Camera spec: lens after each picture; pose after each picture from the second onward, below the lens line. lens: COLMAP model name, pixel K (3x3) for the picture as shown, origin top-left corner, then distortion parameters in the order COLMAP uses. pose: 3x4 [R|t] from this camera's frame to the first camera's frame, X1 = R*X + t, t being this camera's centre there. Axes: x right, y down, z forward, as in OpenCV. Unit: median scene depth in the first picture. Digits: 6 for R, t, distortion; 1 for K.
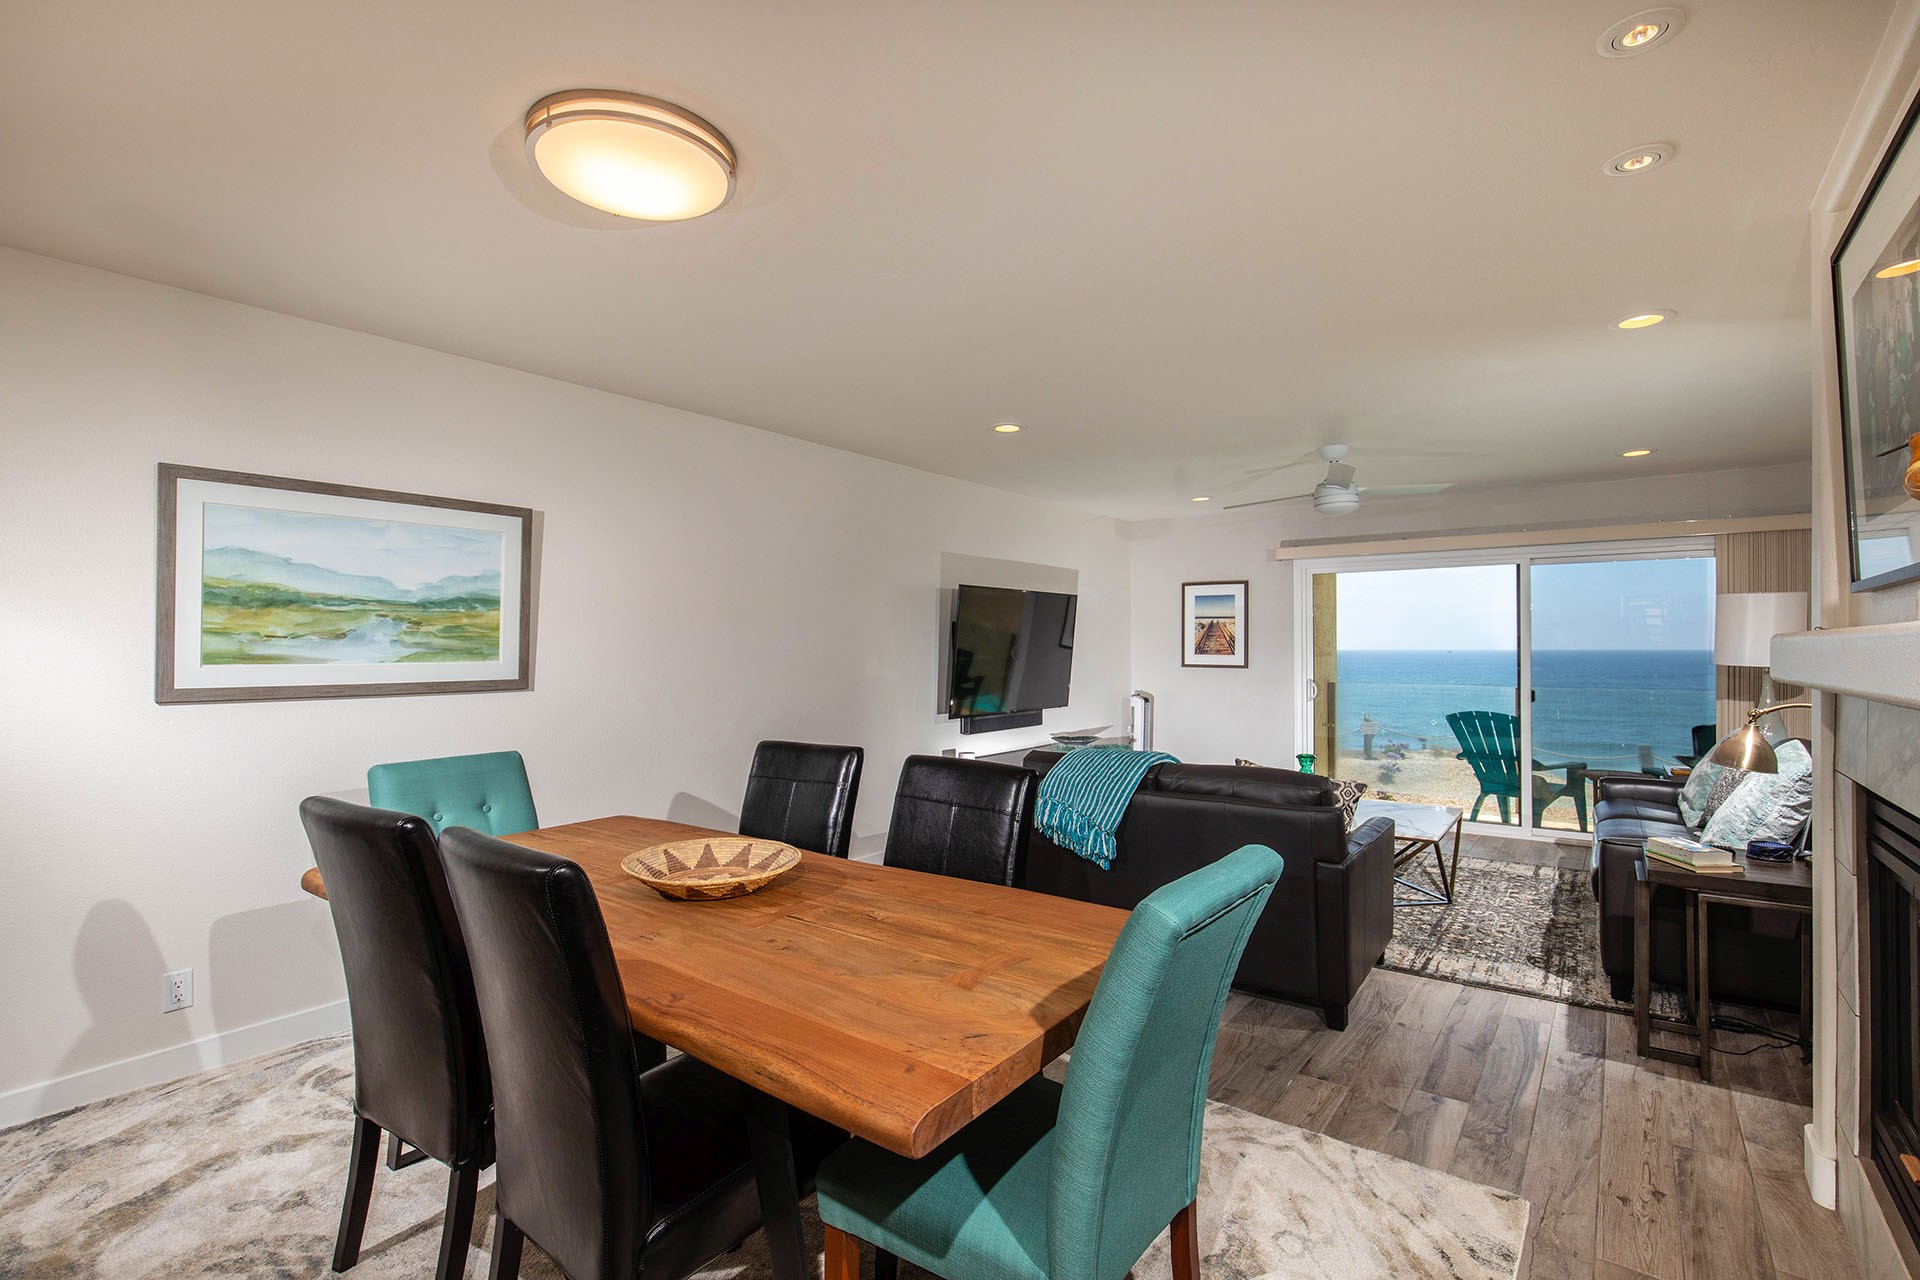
lens RADIAL K [[899.1, 0, 960.0], [0, 899.1, 640.0], [0, 0, 1]] dist [0.002409, 0.000233]
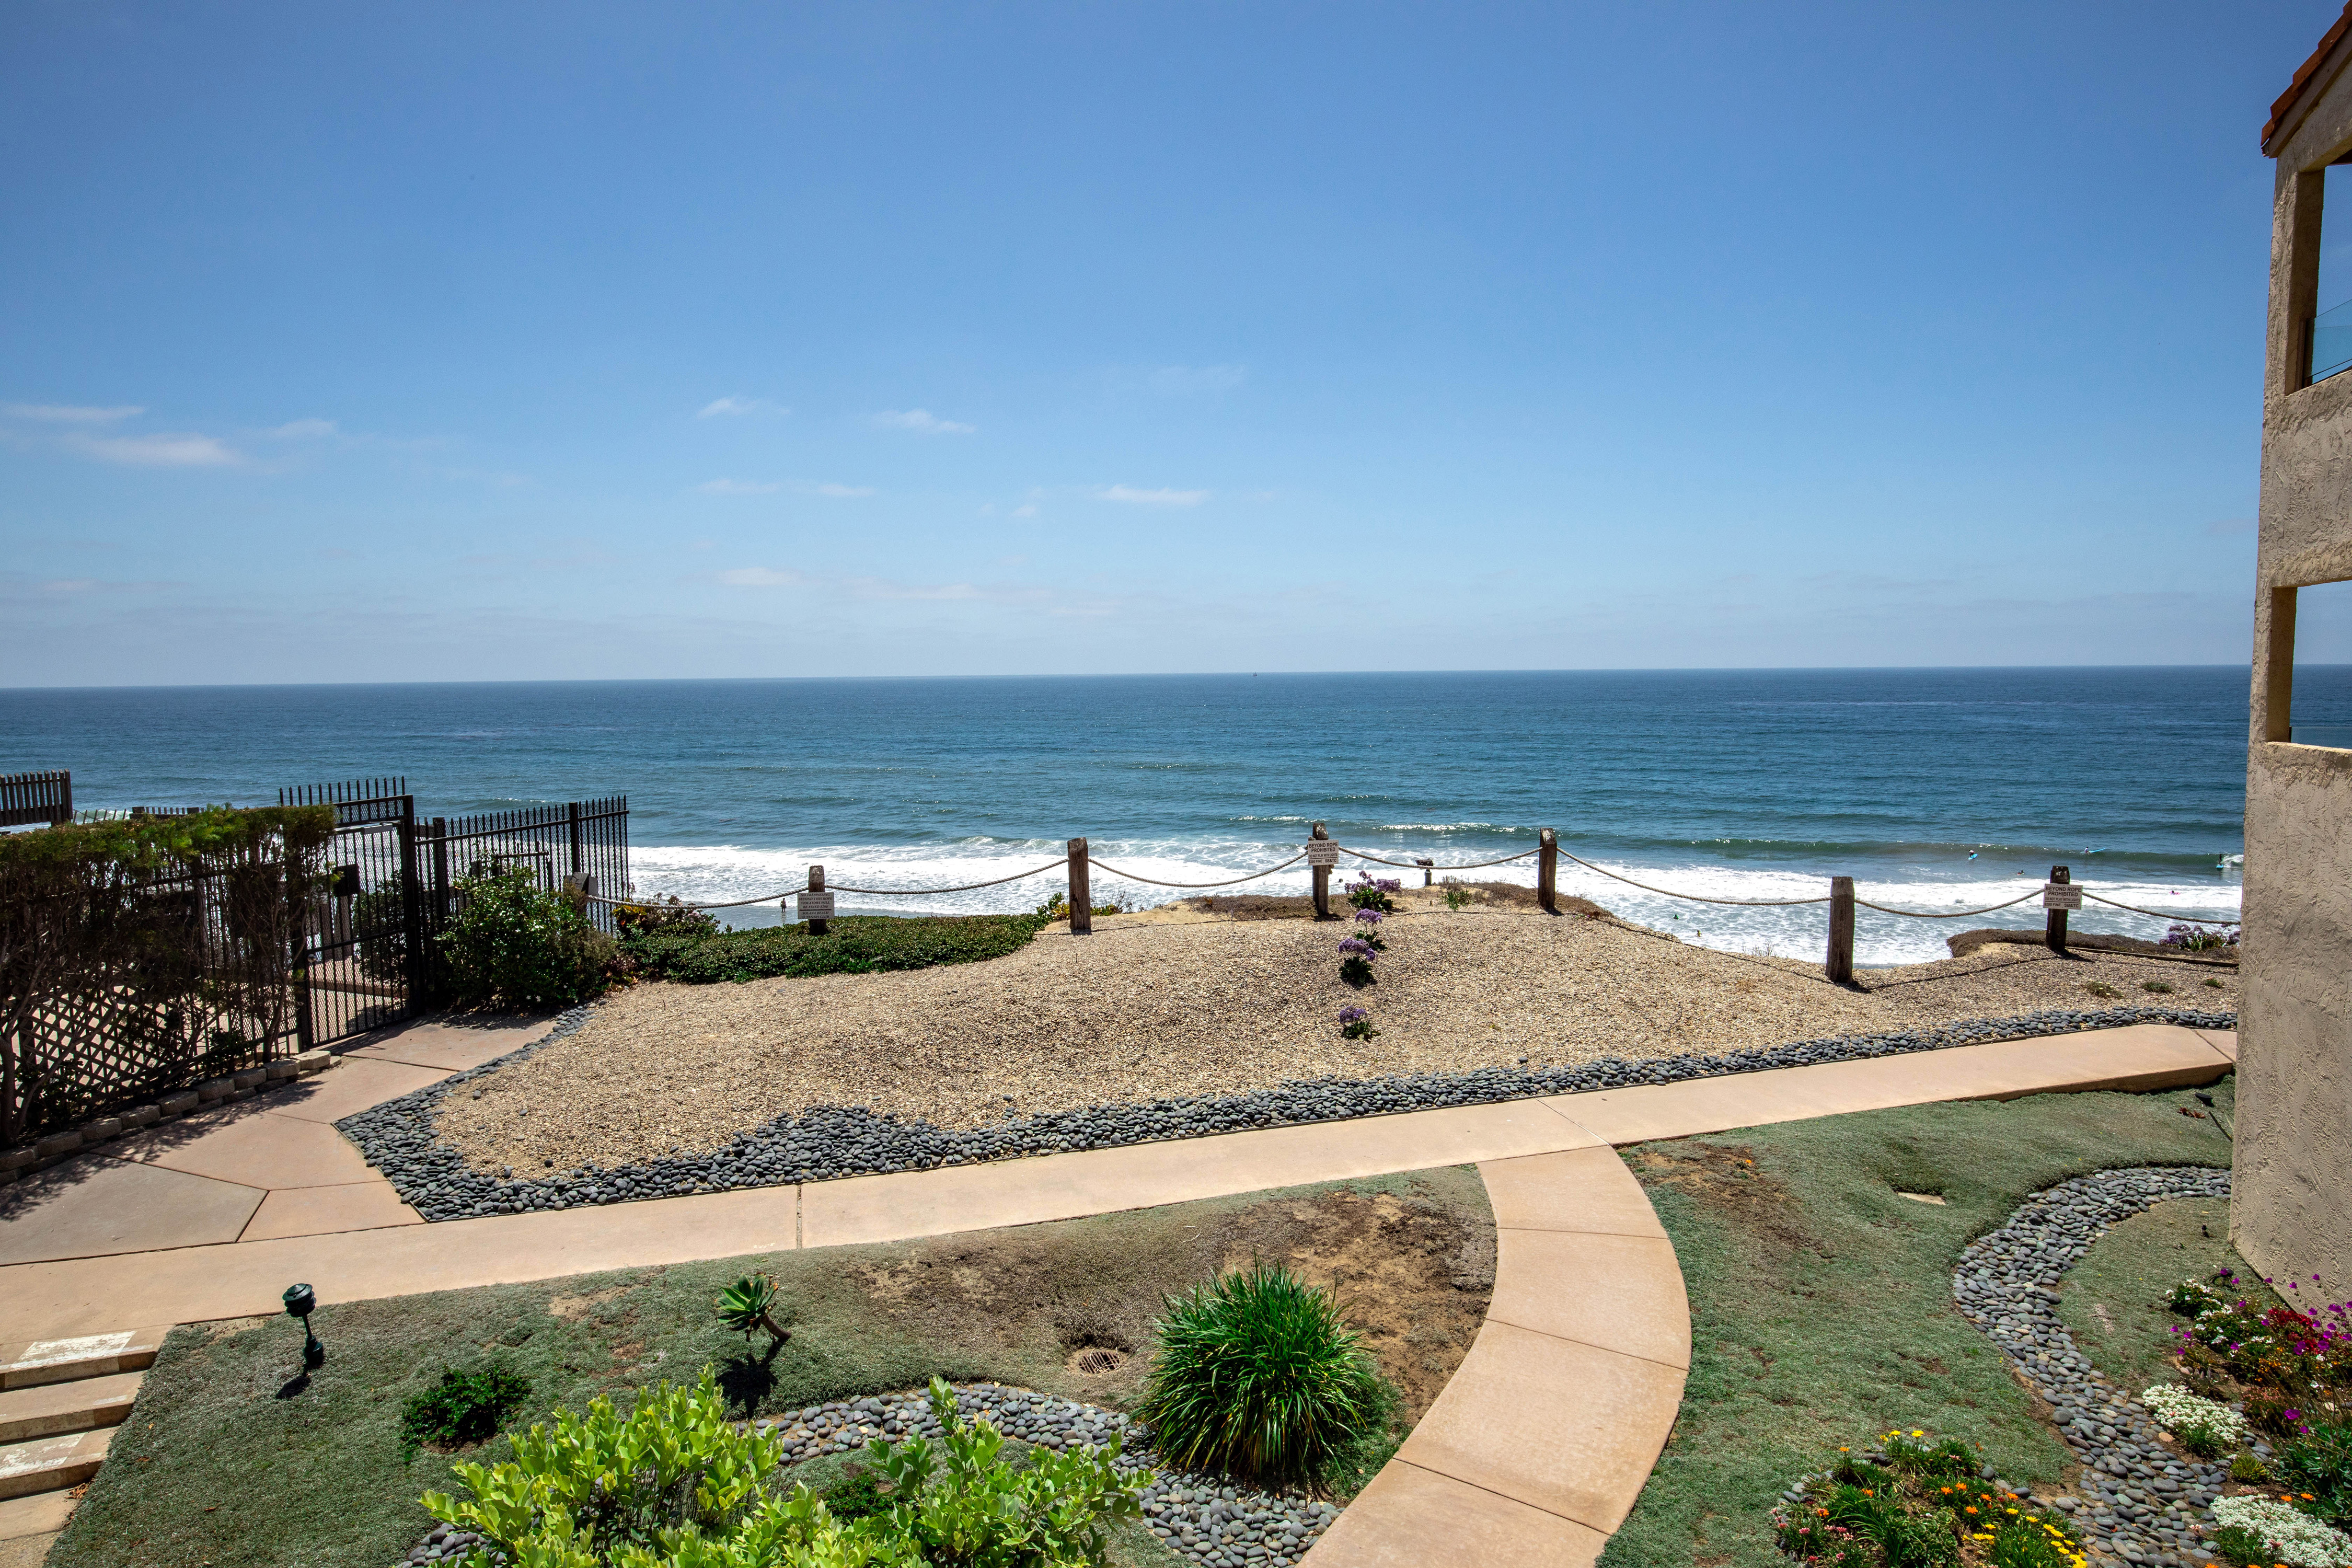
lens RADIAL K [[1341.8, 0, 1176.0], [0, 1341.8, 784.0], [0, 0, 1]] dist [-0.017800, 0.004091]
pose [[0.955350, -0.031973, 0.293741, 1.300166], [0.004515, 0.995592, 0.093684, -0.023296], [-0.295442, -0.088175, 0.951283, 2.648656]]
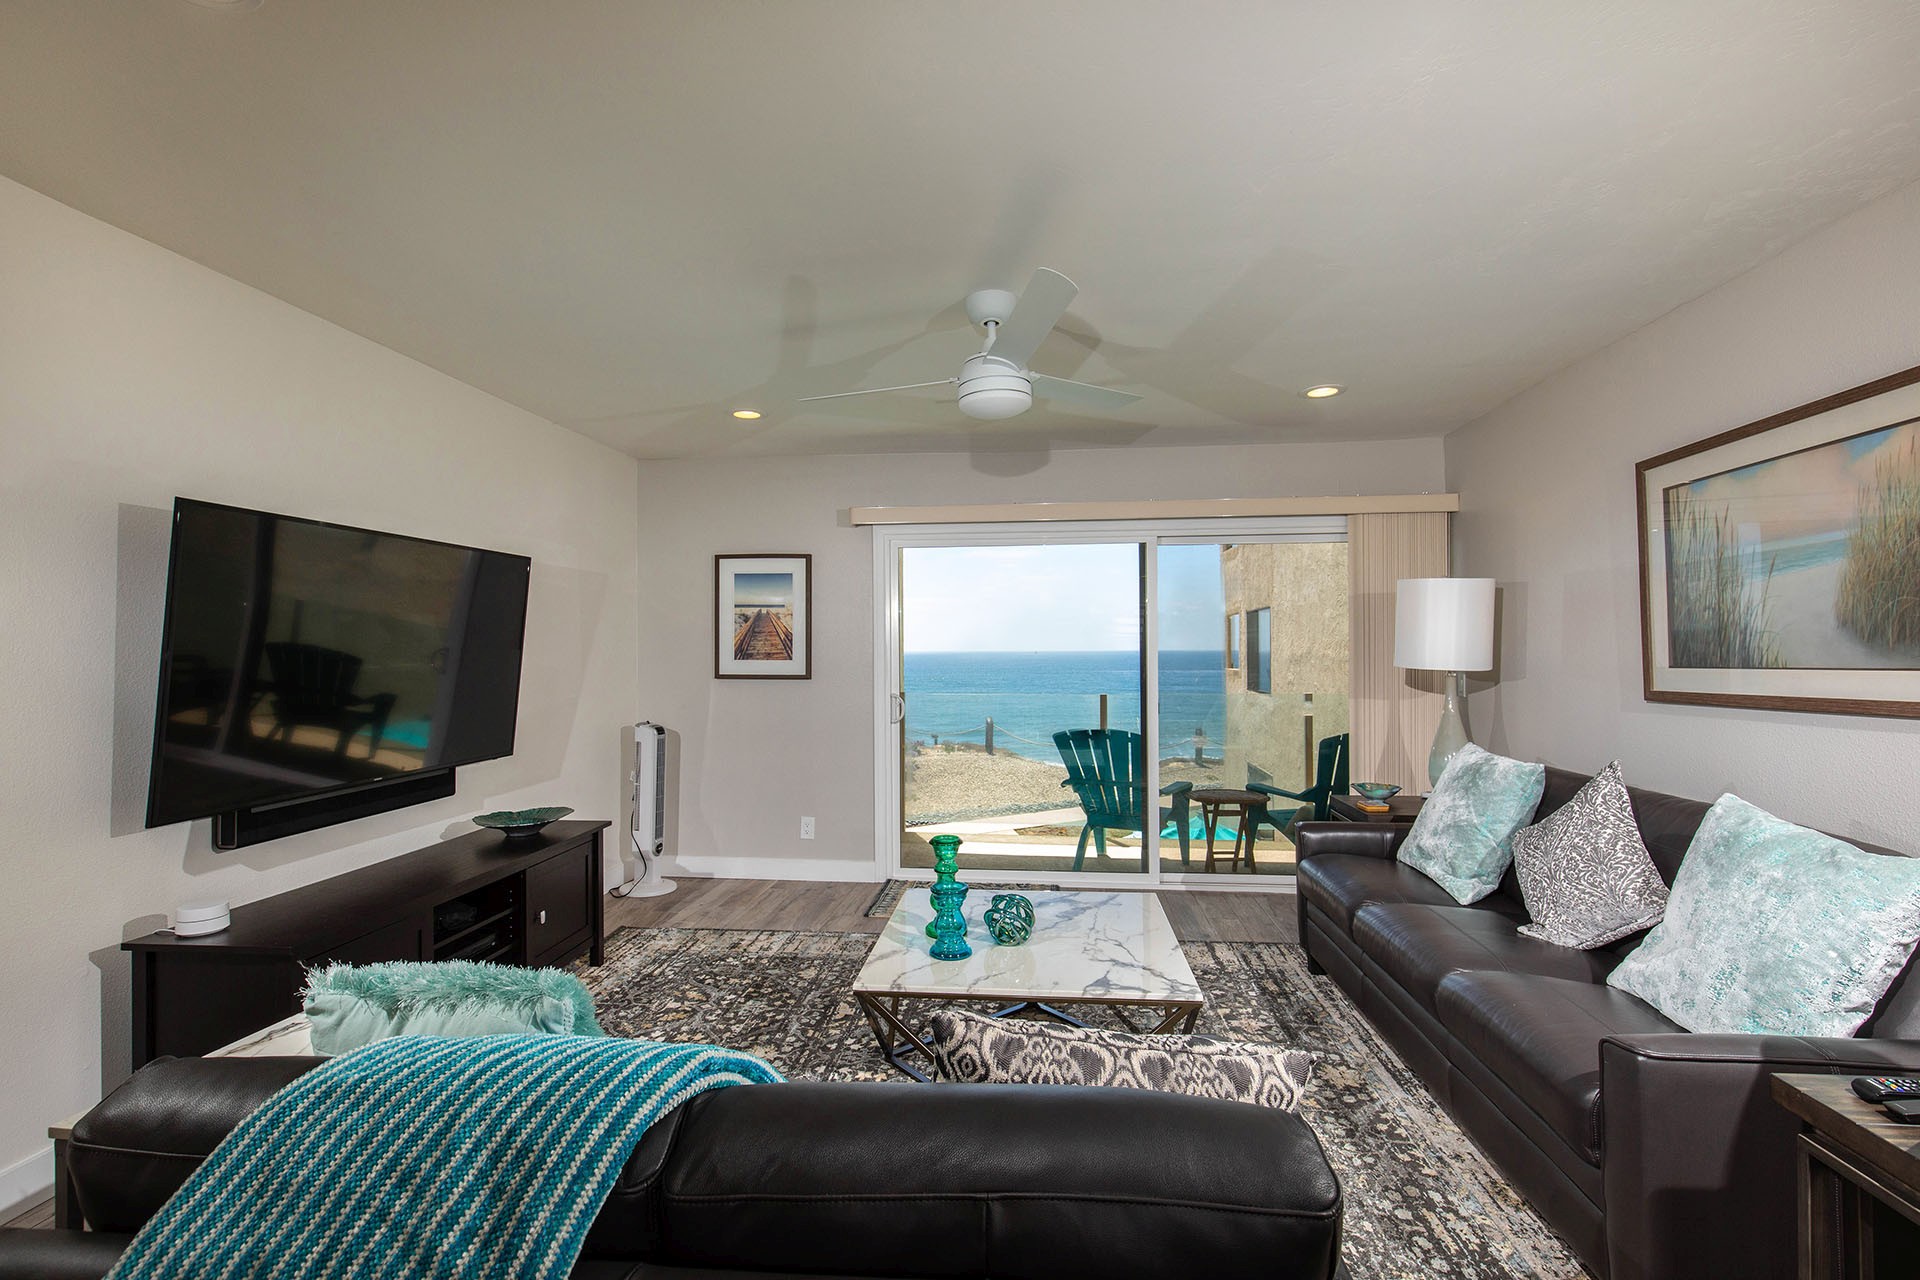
lens RADIAL K [[852.8, 0, 962.9], [0, 852.8, 644.0], [0, 0, 1]] dist [0.010044, 0.000272]
pose [[0.859975, -0.000031, 0.510337, 0.187696], [-0.000122, 1.000000, 0.000266, 0.009128], [-0.510337, -0.000291, 0.859975, 0.833807]]
